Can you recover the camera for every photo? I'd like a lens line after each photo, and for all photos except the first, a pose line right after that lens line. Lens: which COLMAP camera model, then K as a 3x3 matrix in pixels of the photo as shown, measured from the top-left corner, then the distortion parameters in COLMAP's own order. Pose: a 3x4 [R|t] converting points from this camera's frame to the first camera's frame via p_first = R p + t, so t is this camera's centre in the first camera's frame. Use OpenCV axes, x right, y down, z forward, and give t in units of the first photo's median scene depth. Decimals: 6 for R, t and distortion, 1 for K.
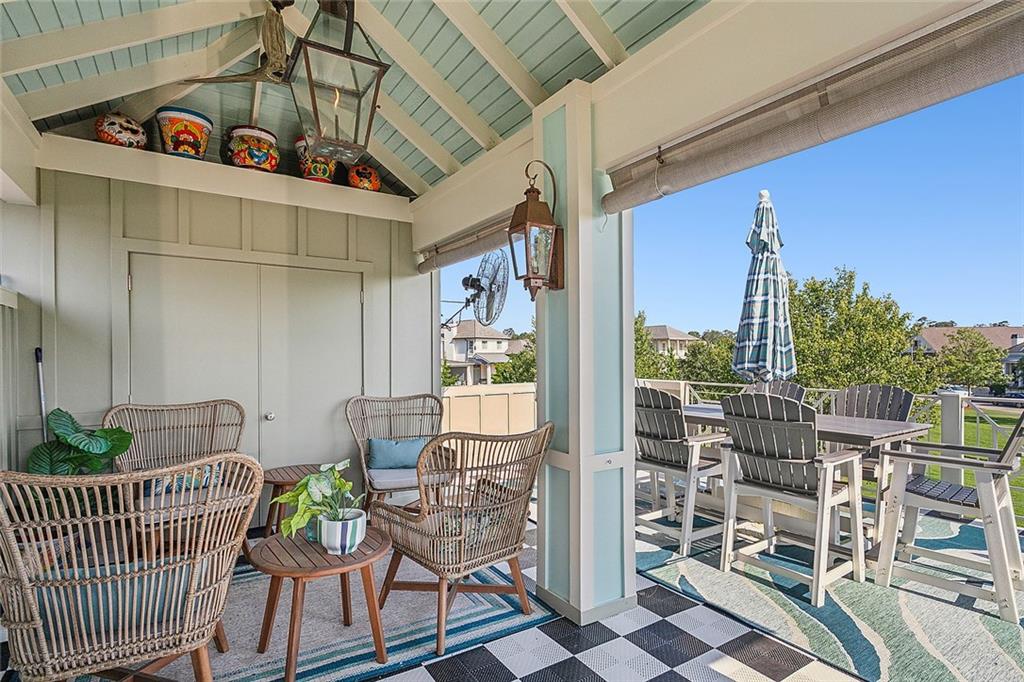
lens RADIAL K [[505.4, 0, 512.2], [0, 505.4, 346.5], [0, 0, 1]] dist [-0.000515, 0.001182]
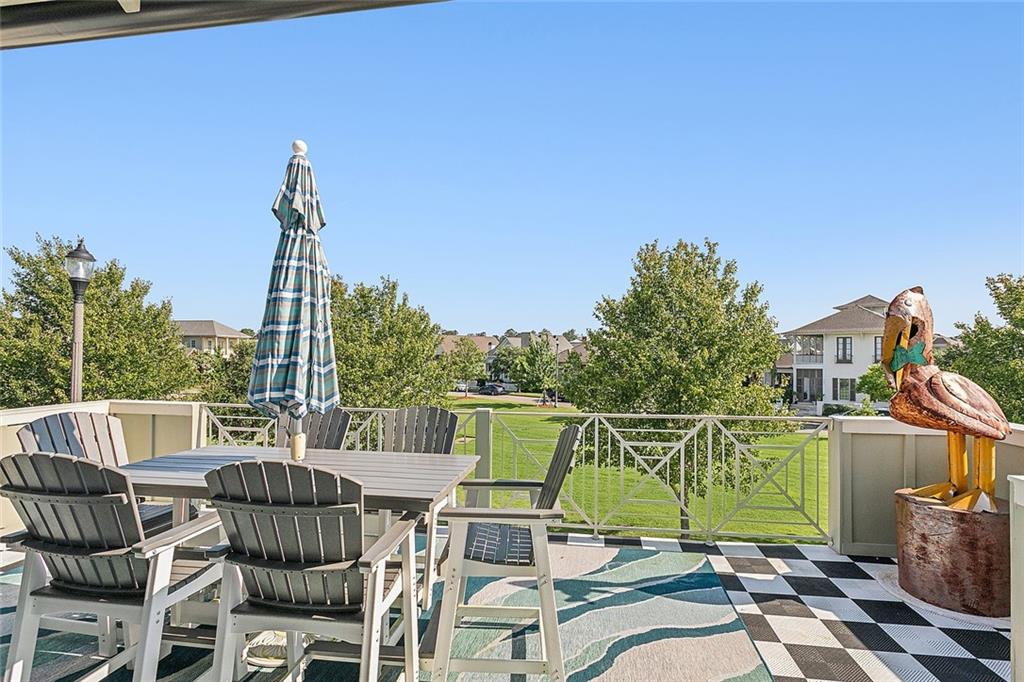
lens RADIAL K [[474.9, 0, 516.2], [0, 474.9, 361.2], [0, 0, 1]] dist [-0.002299, -0.000016]
pose [[0.658029, -0.004004, 0.752982, 0.209489], [-0.022534, 0.999433, 0.025008, -0.029030], [-0.752655, -0.033424, 0.657566, 0.349834]]
